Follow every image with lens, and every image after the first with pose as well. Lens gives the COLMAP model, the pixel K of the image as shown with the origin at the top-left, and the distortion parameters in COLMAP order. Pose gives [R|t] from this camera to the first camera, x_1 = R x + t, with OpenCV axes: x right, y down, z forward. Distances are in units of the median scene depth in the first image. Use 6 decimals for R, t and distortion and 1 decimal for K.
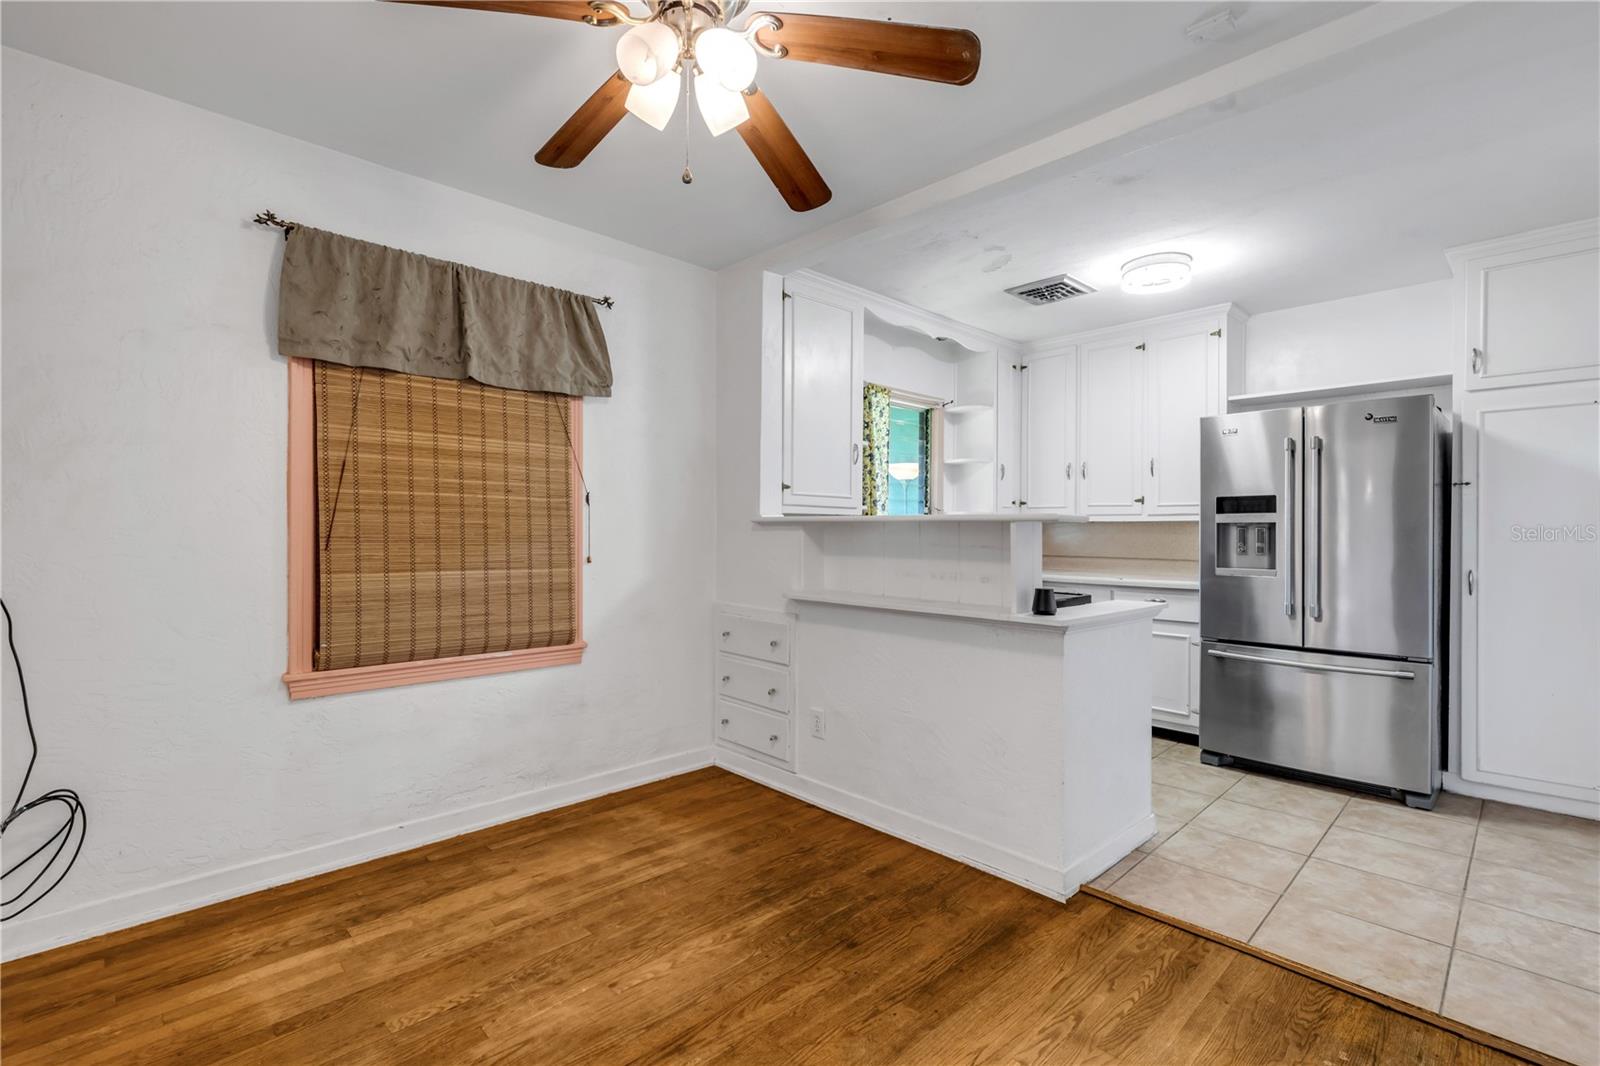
lens RADIAL K [[726.7, 0, 803.4], [0, 726.7, 534.1], [0, 0, 1]] dist [0.005970, -0.000404]
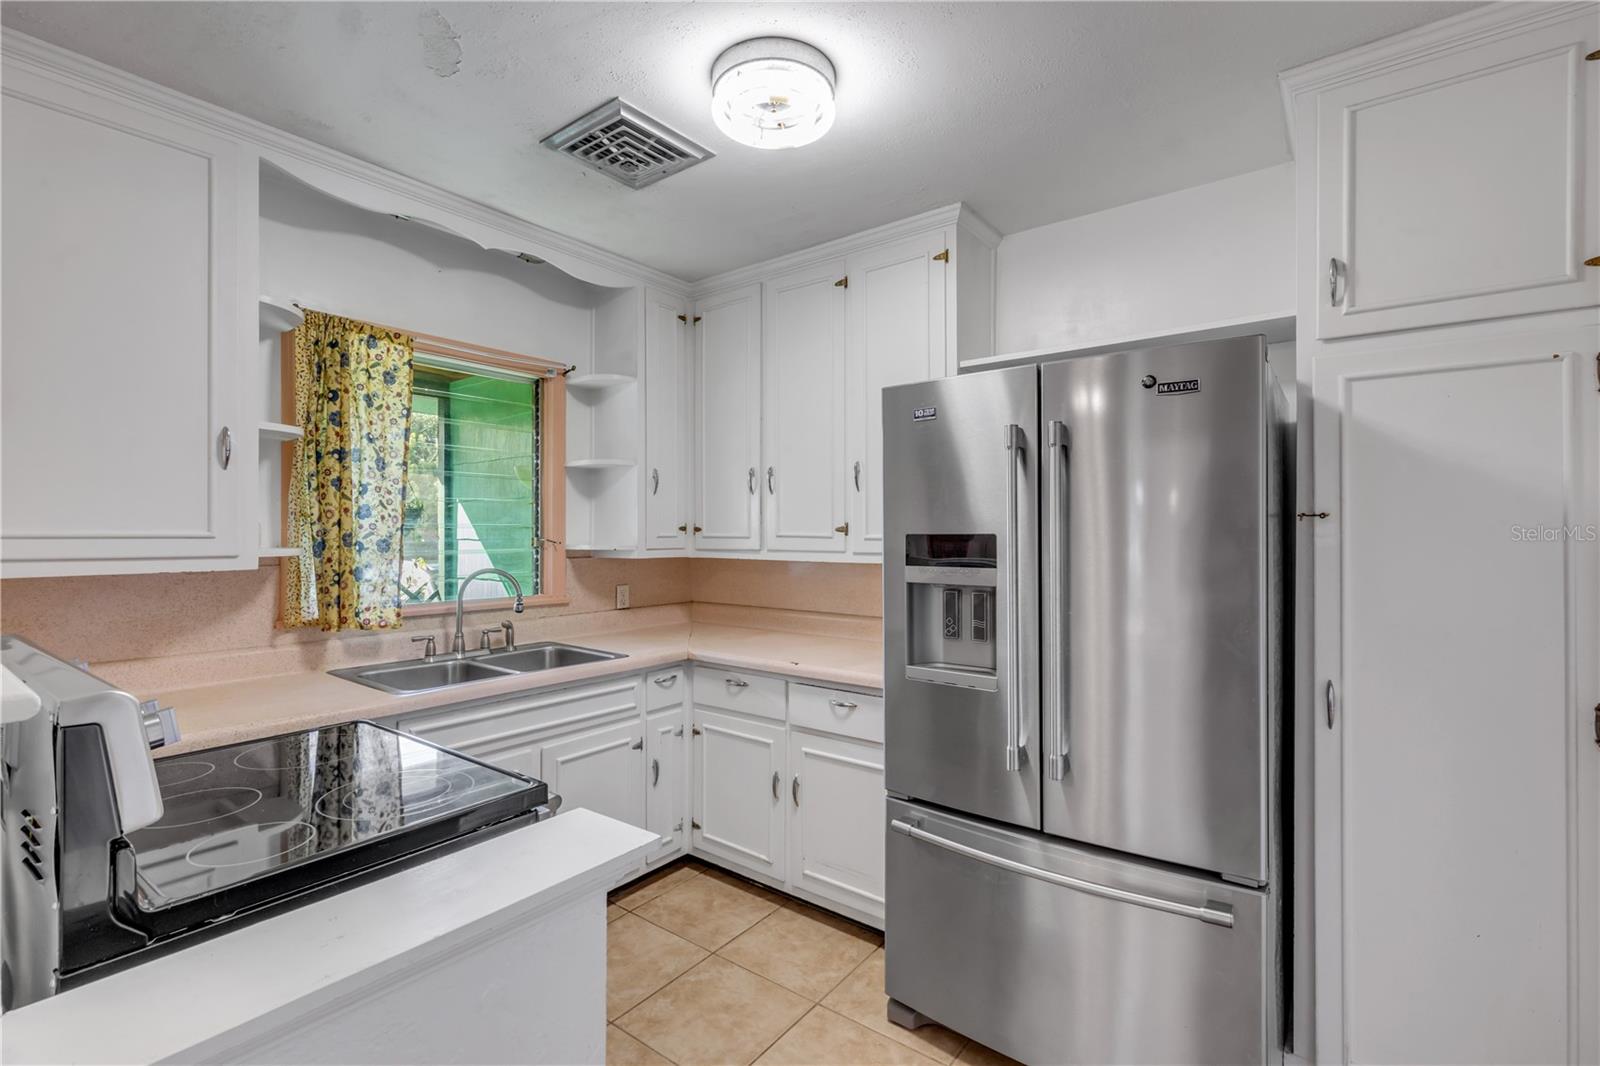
lens RADIAL K [[726.7, 0, 800.9], [0, 726.7, 532.4], [0, 0, 1]] dist [0.005970, -0.000404]
pose [[0.989351, -0.005918, 0.145426, 0.491433], [0.006236, 0.999979, -0.001727, -0.062407], [-0.145412, 0.002615, 0.989368, 0.571123]]
